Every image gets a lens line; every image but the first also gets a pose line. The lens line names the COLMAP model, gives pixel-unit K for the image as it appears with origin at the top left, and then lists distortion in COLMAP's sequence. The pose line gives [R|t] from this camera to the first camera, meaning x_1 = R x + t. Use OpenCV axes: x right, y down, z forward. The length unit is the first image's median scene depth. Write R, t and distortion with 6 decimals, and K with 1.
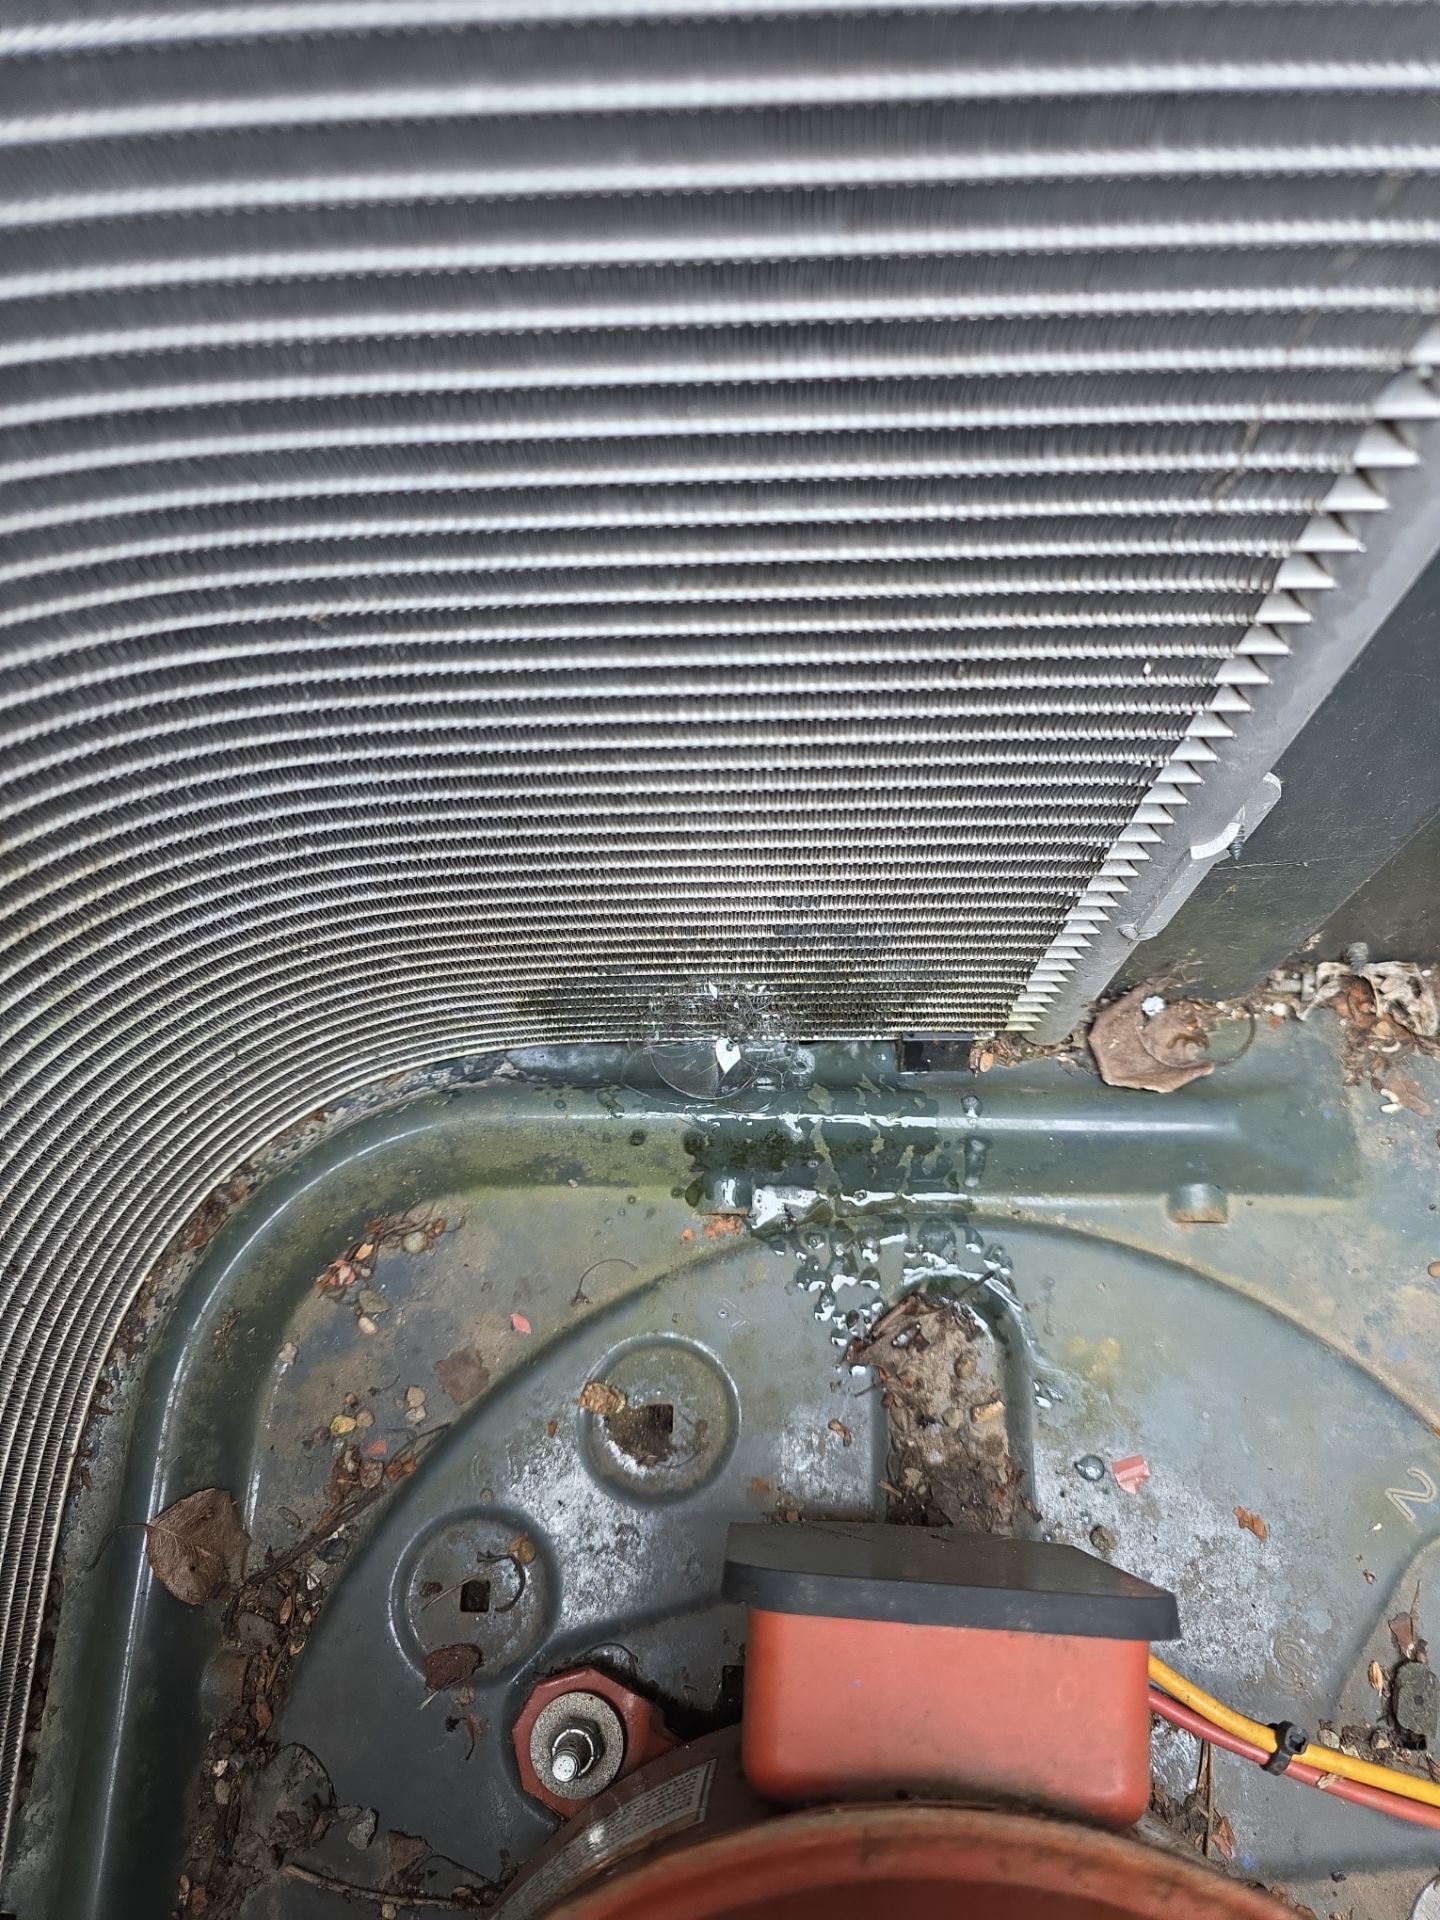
lens RADIAL K [[1470.2, 0, 760.7], [0, 1470.2, 959.8], [0, 0, 1]] dist [-0.031737, -0.038695]
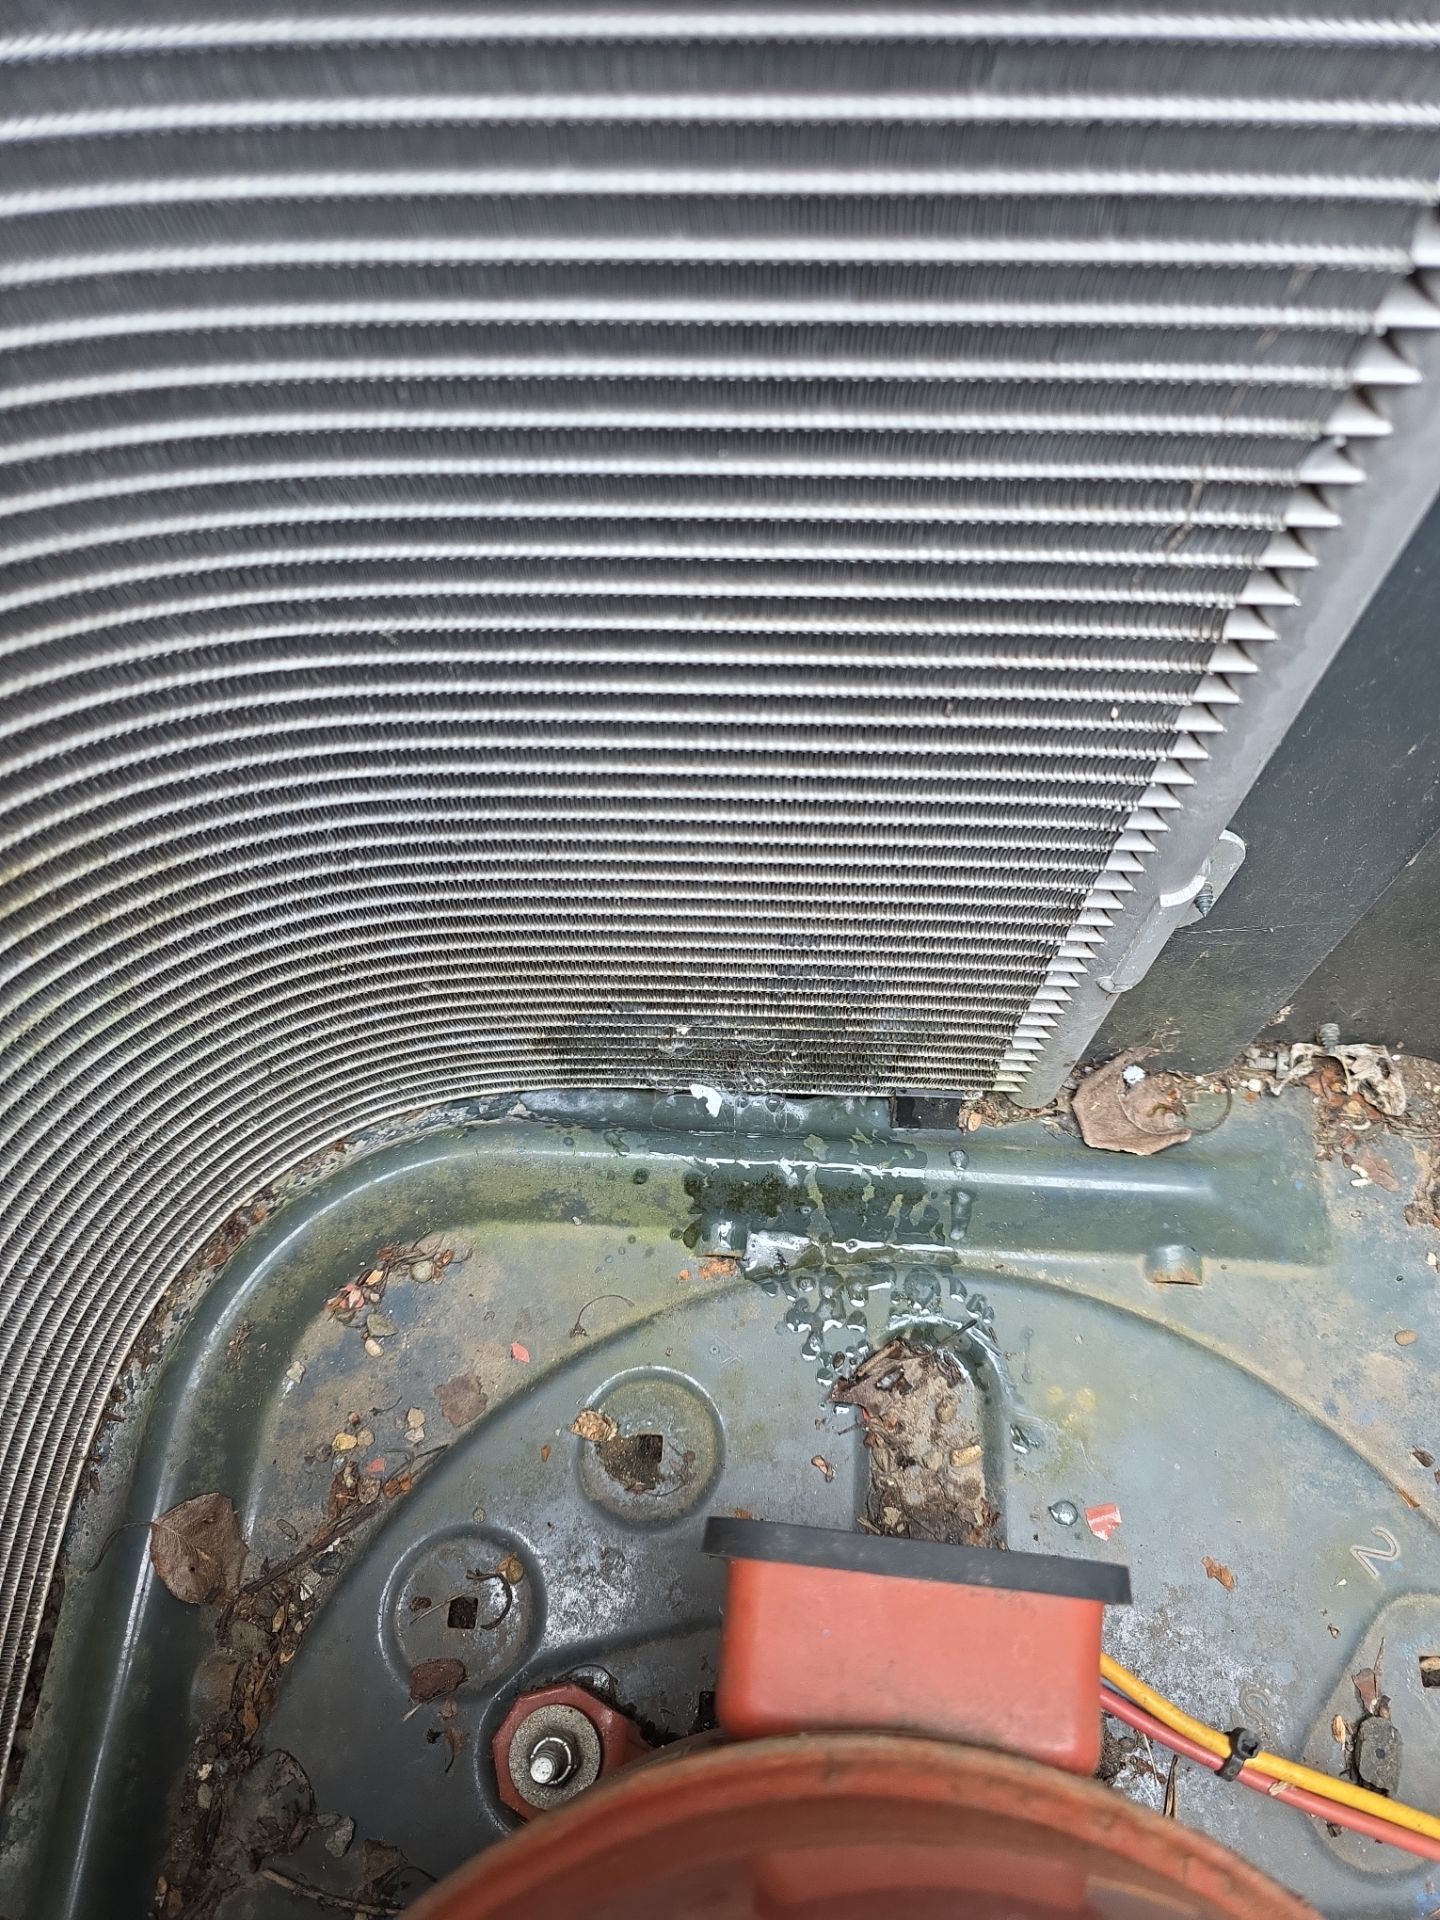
lens RADIAL K [[1470.2, 0, 760.7], [0, 1470.2, 959.8], [0, 0, 1]] dist [-0.031737, -0.038695]
pose [[0.999238, 0.038393, -0.006962, 0.004297], [-0.038879, 0.994784, -0.094300, 0.073733], [0.003305, 0.094499, 0.995519, -0.074196]]
